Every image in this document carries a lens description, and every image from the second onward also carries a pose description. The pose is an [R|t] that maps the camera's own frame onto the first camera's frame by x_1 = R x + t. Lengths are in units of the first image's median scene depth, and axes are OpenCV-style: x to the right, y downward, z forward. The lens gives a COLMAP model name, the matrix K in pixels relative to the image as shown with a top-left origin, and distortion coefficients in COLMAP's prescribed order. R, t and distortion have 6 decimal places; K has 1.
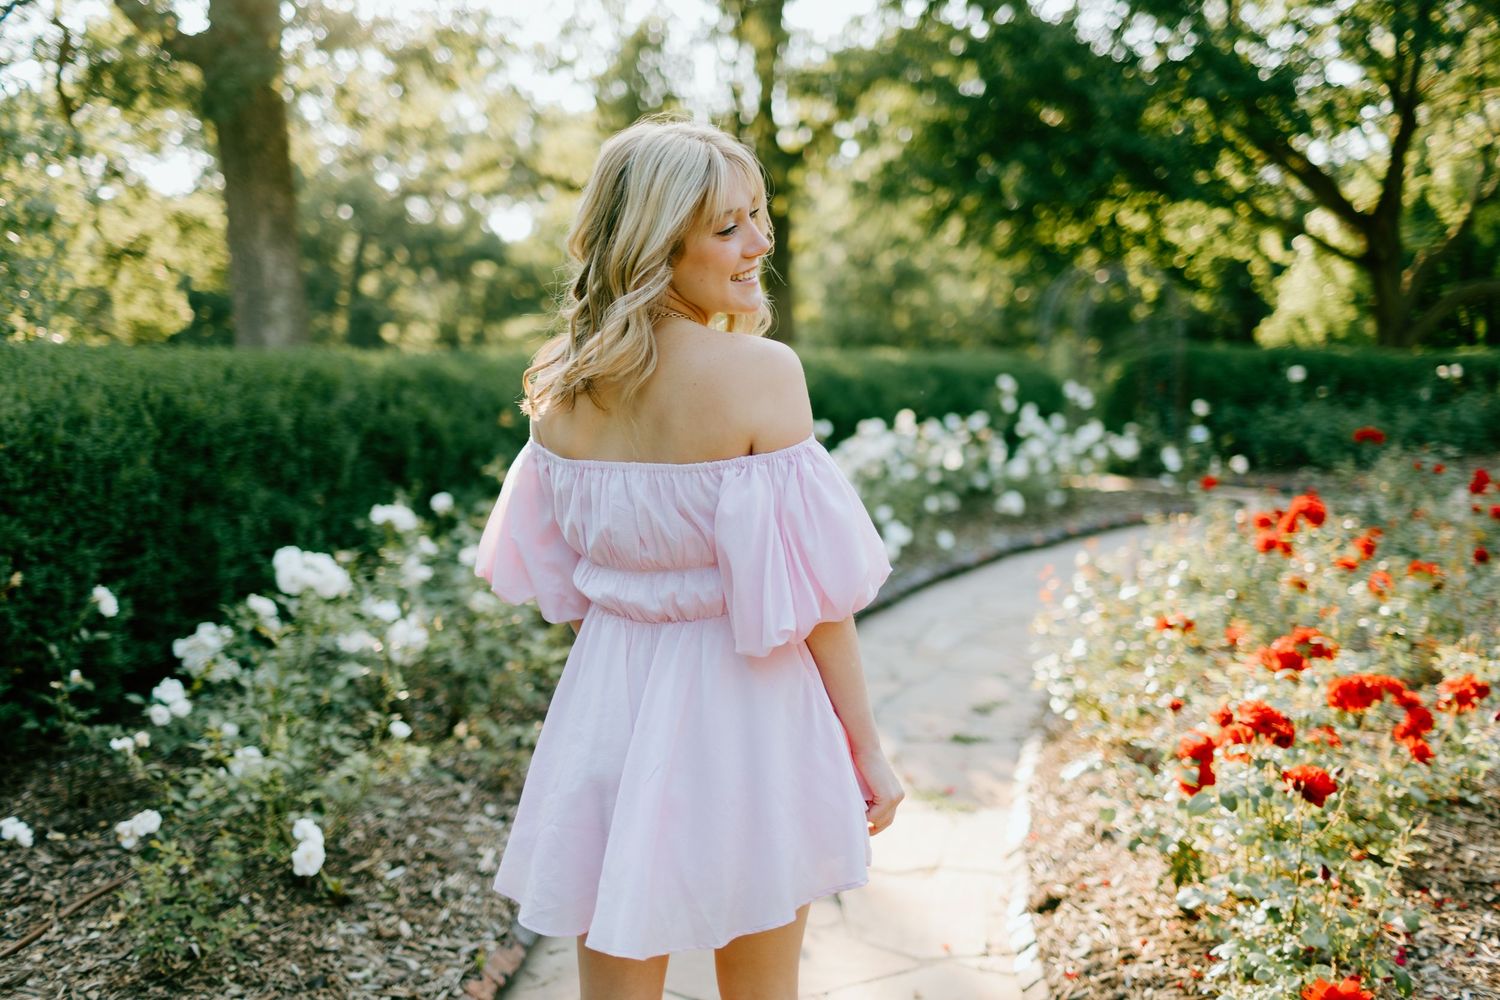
lens RADIAL K [[1466.2, 0, 750.0], [0, 1466.2, 500.0], [0, 0, 1]] dist [0.002653, -0.010500]
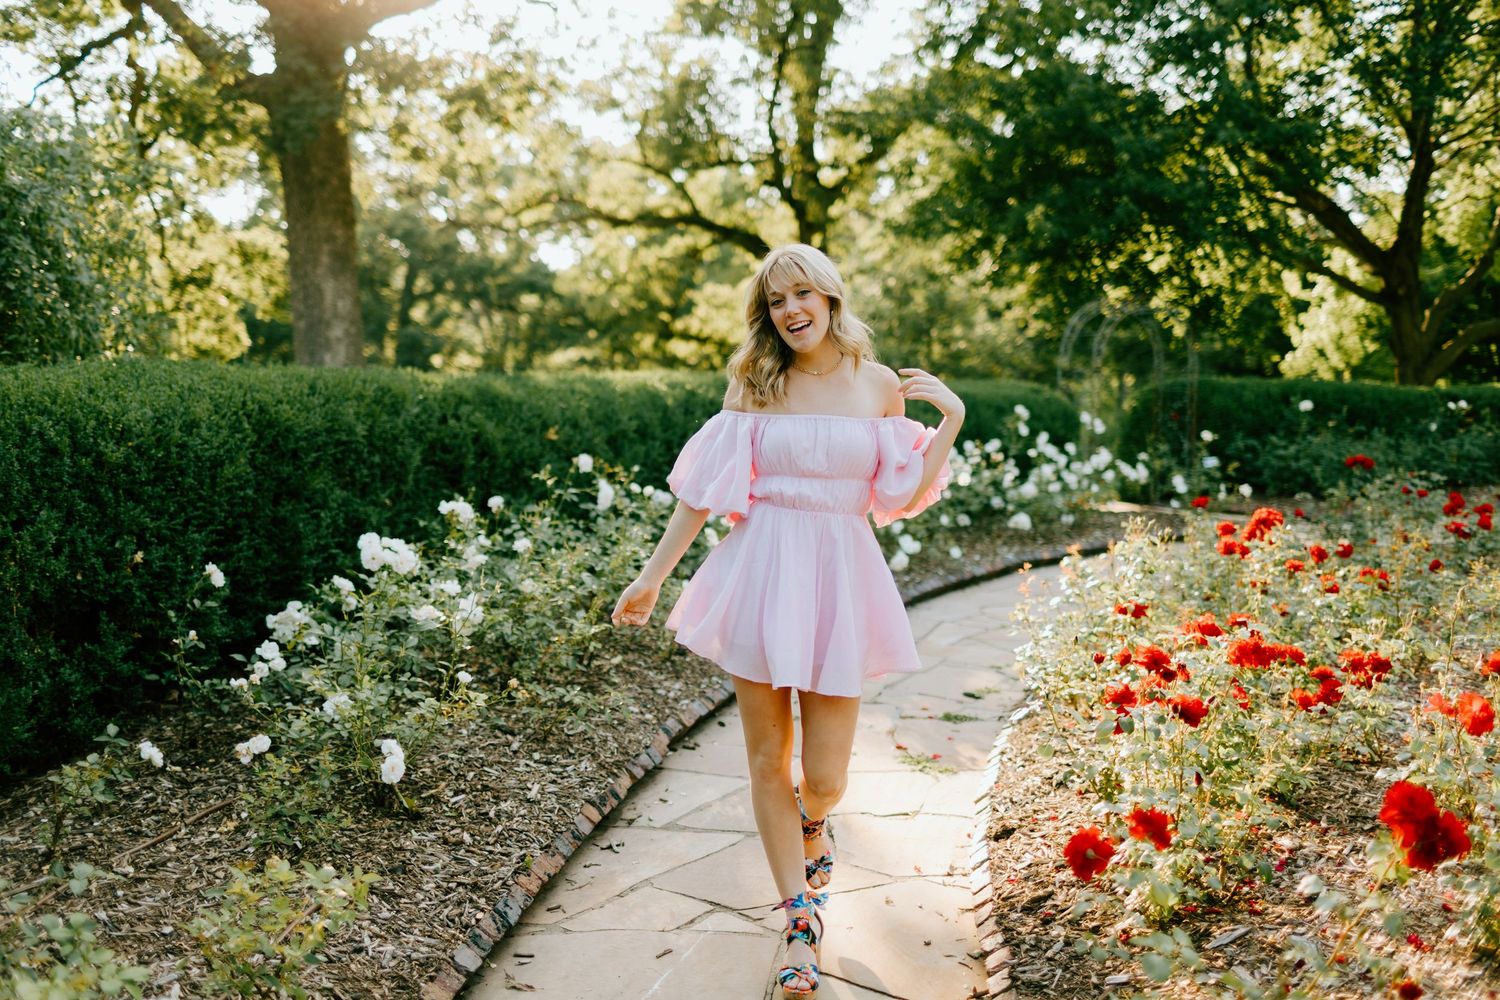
lens RADIAL K [[1477.5, 0, 750.0], [0, 1477.5, 500.0], [0, 0, 1]] dist [0.006052, -0.010944]
pose [[0.999523, 0.012050, -0.028431, 0.016595], [-0.012702, 0.999658, -0.022877, 0.020229], [0.028145, 0.023227, 0.999334, -0.120817]]
